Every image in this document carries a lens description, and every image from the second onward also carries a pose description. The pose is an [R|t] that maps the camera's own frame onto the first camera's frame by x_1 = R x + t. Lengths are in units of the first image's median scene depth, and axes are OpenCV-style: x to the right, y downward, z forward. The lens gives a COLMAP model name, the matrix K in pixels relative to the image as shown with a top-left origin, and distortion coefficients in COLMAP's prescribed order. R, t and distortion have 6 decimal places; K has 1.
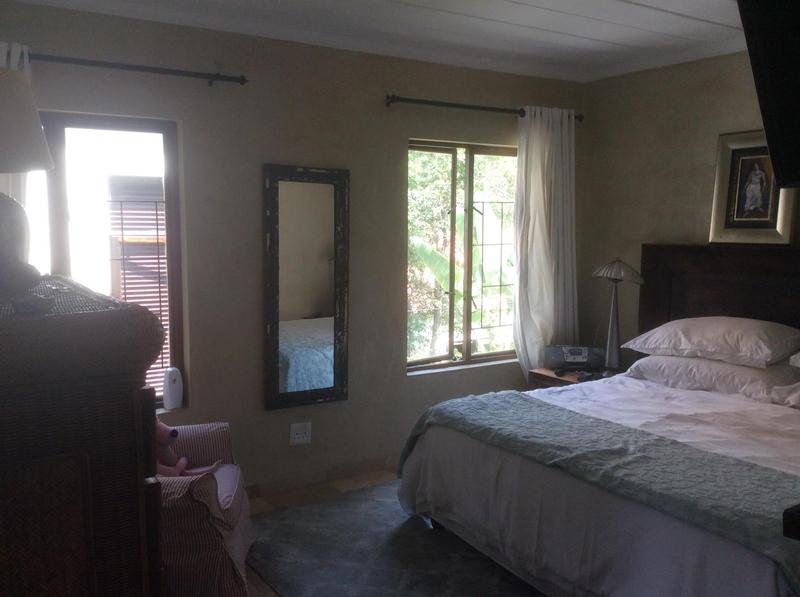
lens RADIAL K [[722.2, 0, 404.4], [0, 722.2, 305.8], [0, 0, 1]] dist [0.105430, -0.225013]
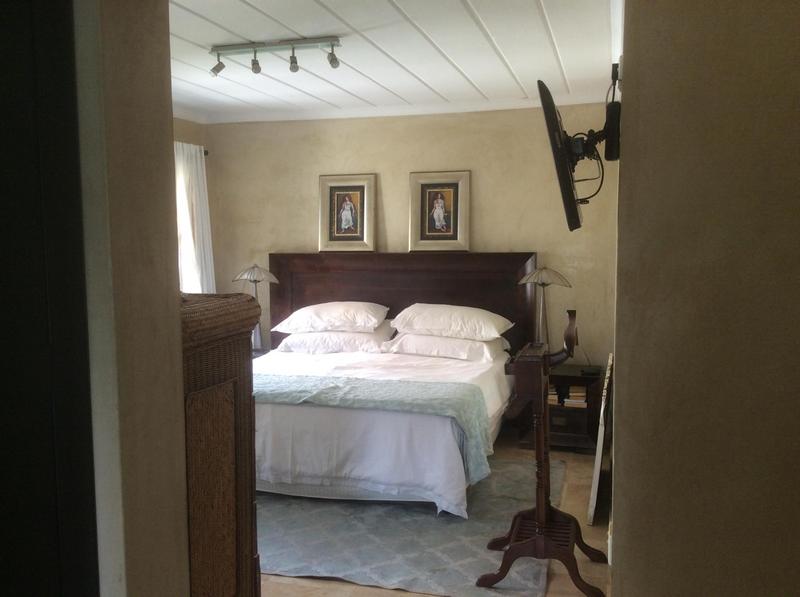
lens RADIAL K [[744.7, 0, 409.0], [0, 744.7, 314.4], [0, 0, 1]] dist [0.056402, -0.198916]
pose [[0.746017, -0.079163, 0.661204, -0.474671], [0.082219, 0.996262, 0.026513, 0.013024], [-0.660831, 0.034584, 0.749737, -0.220327]]
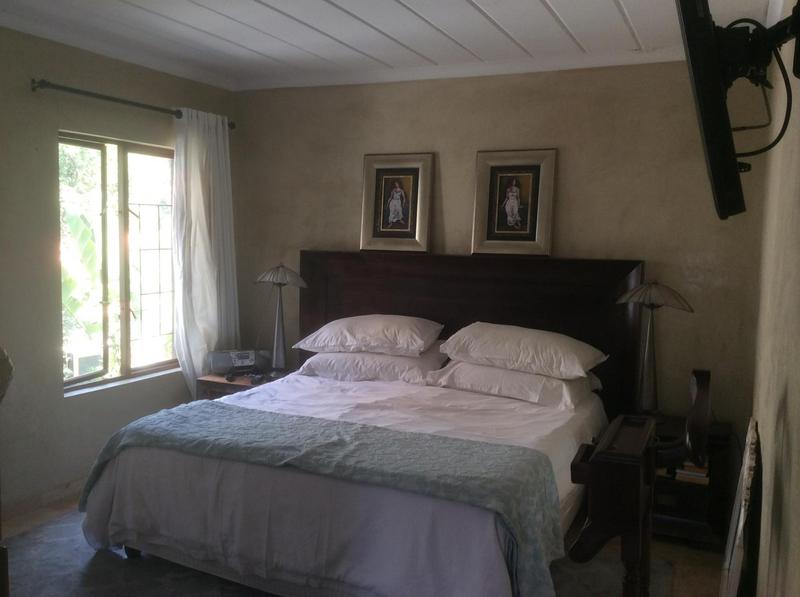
lens RADIAL K [[722.2, 0, 404.4], [0, 722.2, 305.8], [0, 0, 1]] dist [0.105430, -0.225013]
pose [[0.838626, -0.037377, 0.543424, -0.155572], [0.039618, 0.999186, 0.007586, -0.006586], [-0.543265, 0.015168, 0.839424, 0.028380]]
